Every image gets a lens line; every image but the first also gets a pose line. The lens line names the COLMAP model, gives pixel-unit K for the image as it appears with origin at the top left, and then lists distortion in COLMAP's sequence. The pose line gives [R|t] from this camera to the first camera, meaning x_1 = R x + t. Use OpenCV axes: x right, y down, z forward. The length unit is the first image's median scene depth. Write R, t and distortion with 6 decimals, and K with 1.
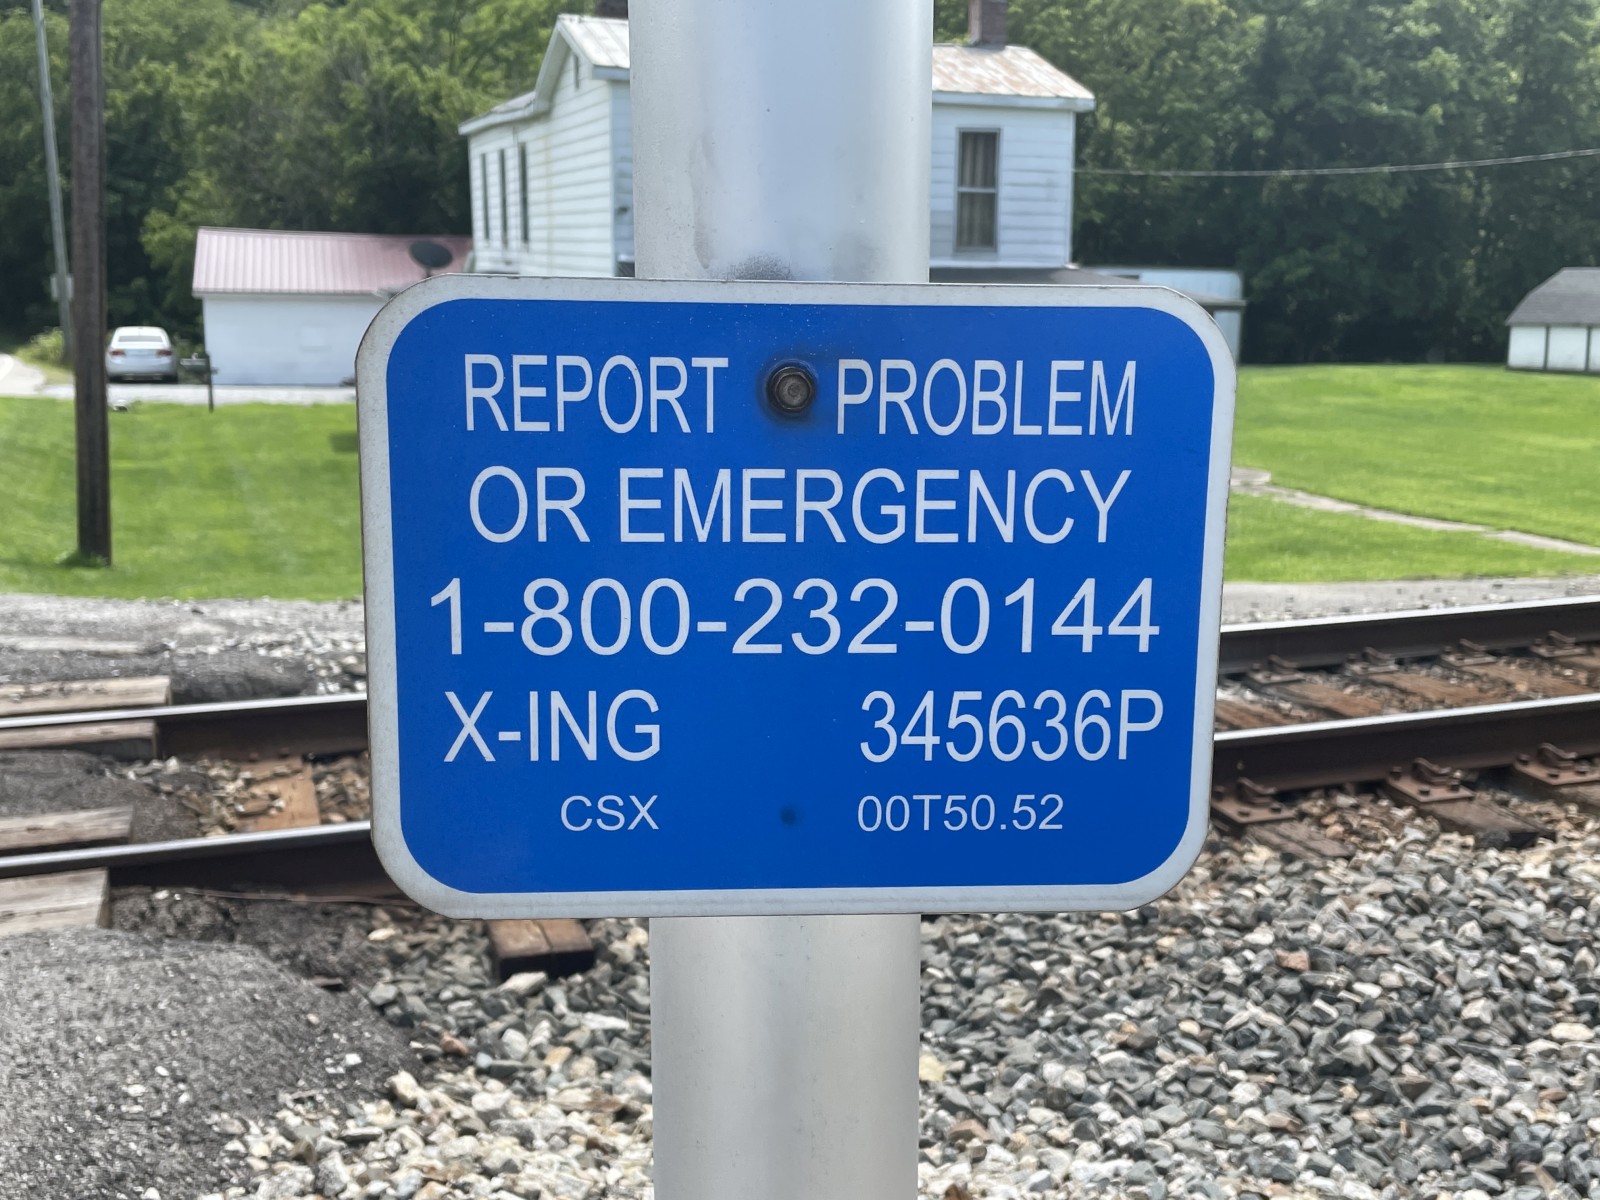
lens RADIAL K [[1697.1, 0, 800.0], [0, 1697.1, 600.0], [0, 0, 1]] dist [0.054479, -0.029767]
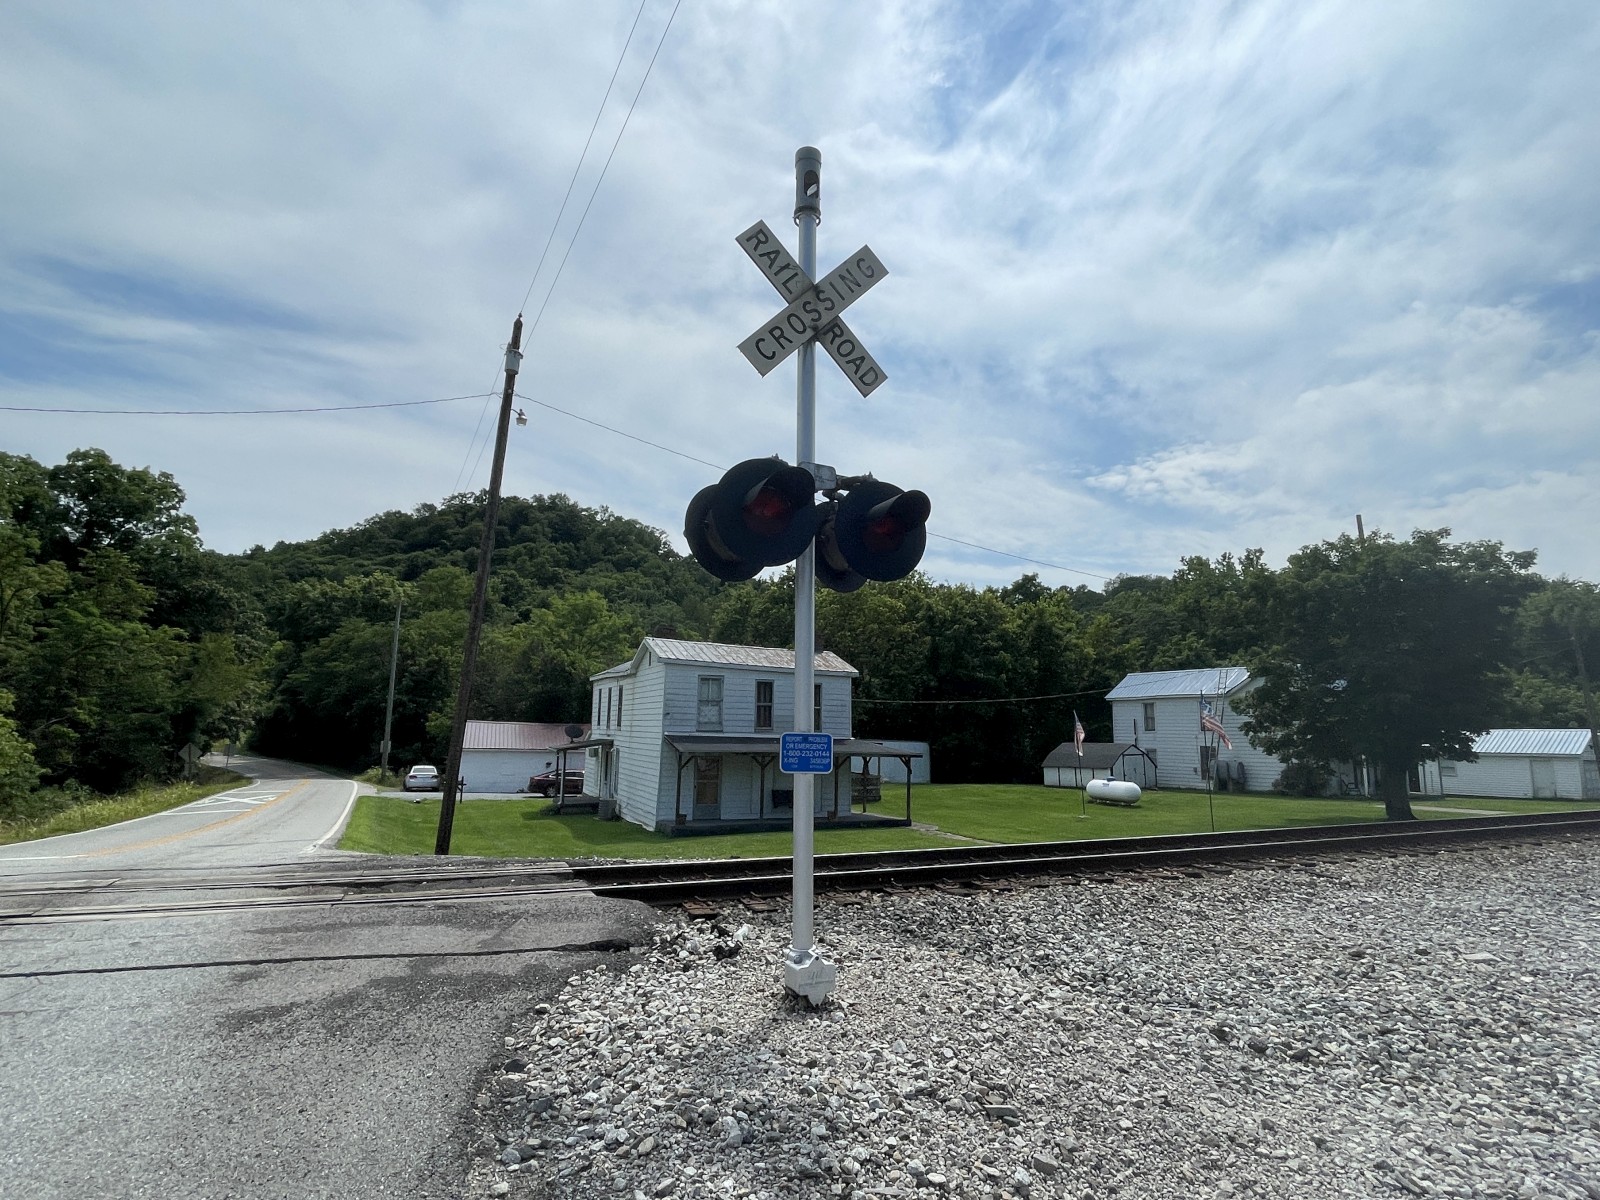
lens RADIAL K [[882.2, 0, 800.0], [0, 882.2, 600.0], [0, 0, 1]] dist [0.001125, 0.000086]
pose [[0.996095, 0.021306, 0.085683, -0.017219], [0.009427, 0.939238, -0.343138, 0.032223], [-0.087788, 0.342606, 0.935369, -0.155407]]
